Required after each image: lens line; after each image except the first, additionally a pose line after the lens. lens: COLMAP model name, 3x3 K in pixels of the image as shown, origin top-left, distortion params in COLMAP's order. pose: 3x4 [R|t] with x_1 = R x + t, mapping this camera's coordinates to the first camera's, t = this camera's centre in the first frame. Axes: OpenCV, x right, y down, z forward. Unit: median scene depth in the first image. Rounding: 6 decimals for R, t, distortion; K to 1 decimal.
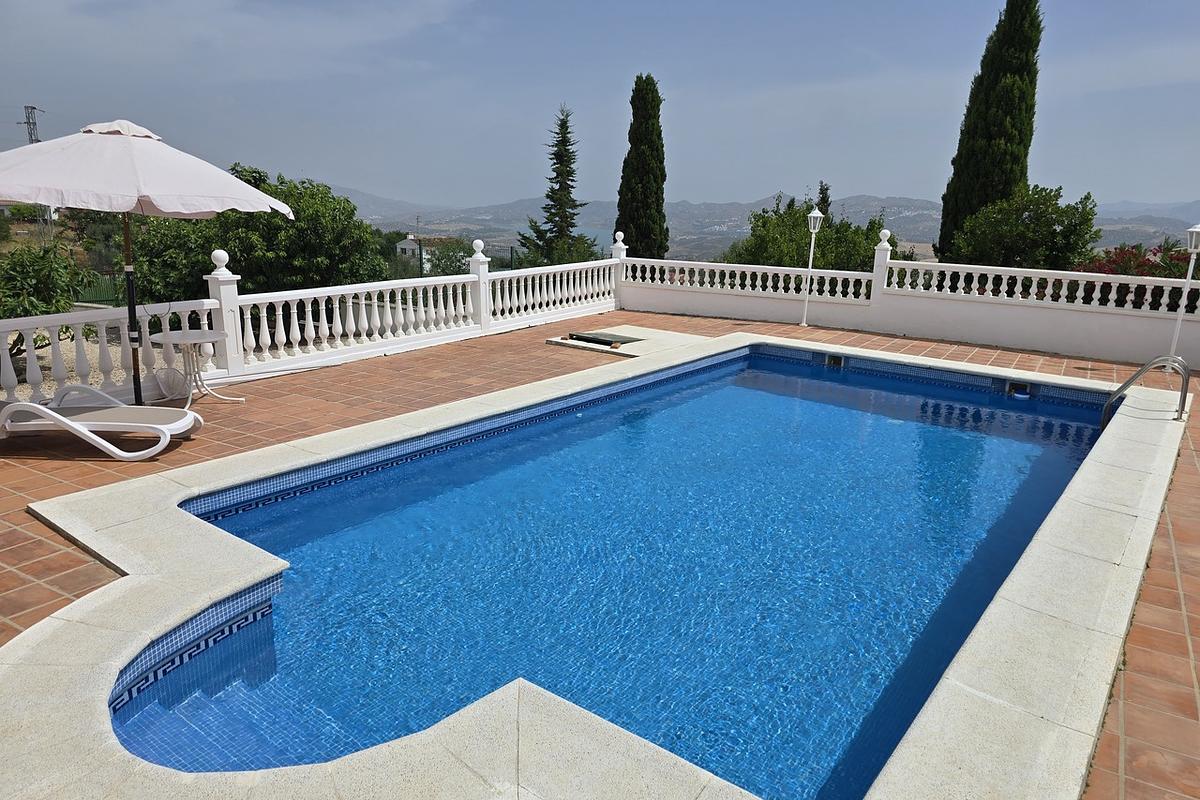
lens RADIAL K [[808.0, 0, 600.0], [0, 808.0, 400.0], [0, 0, 1]] dist [0.027942, -0.000521]
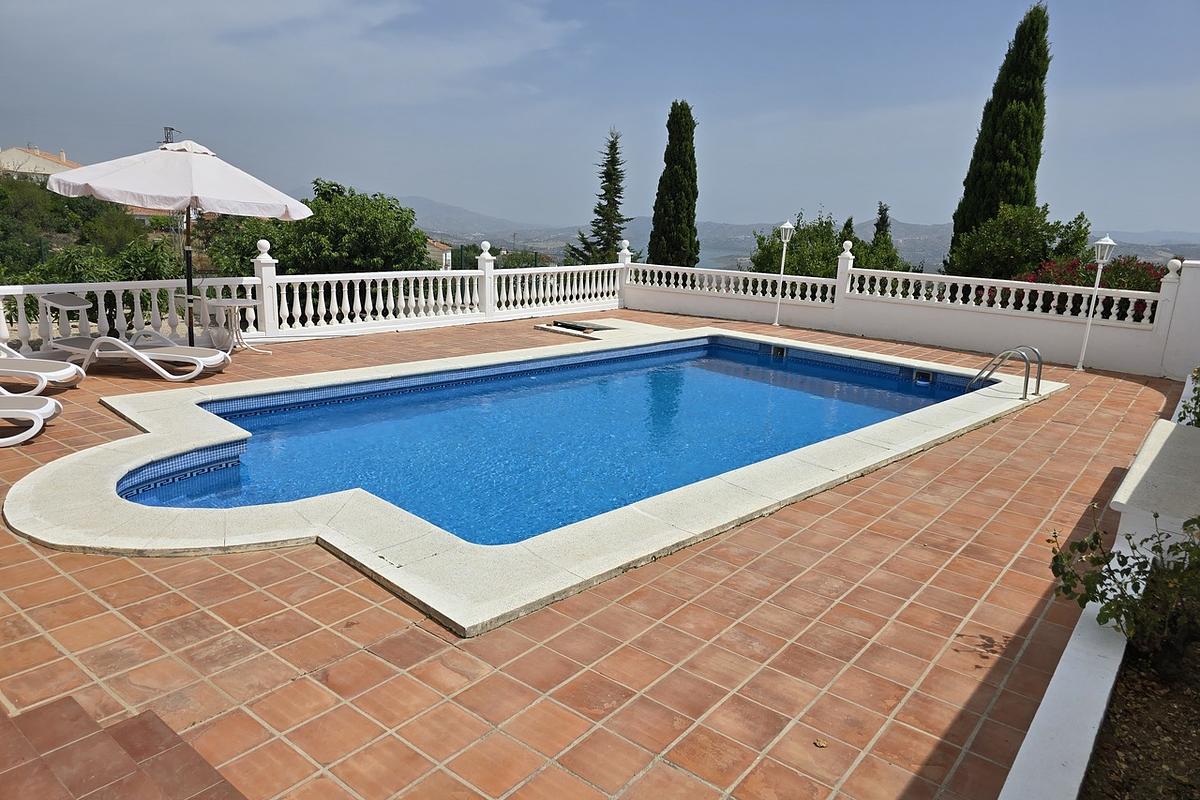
lens RADIAL K [[811.7, 0, 596.4], [0, 811.7, 400.0], [0, 0, 1]] dist [0.035049, -0.002294]
pose [[0.991573, 0.043103, -0.122170, 0.146872], [-0.046175, 0.998682, -0.022427, 0.048375], [0.121042, 0.027879, 0.992256, -0.144514]]
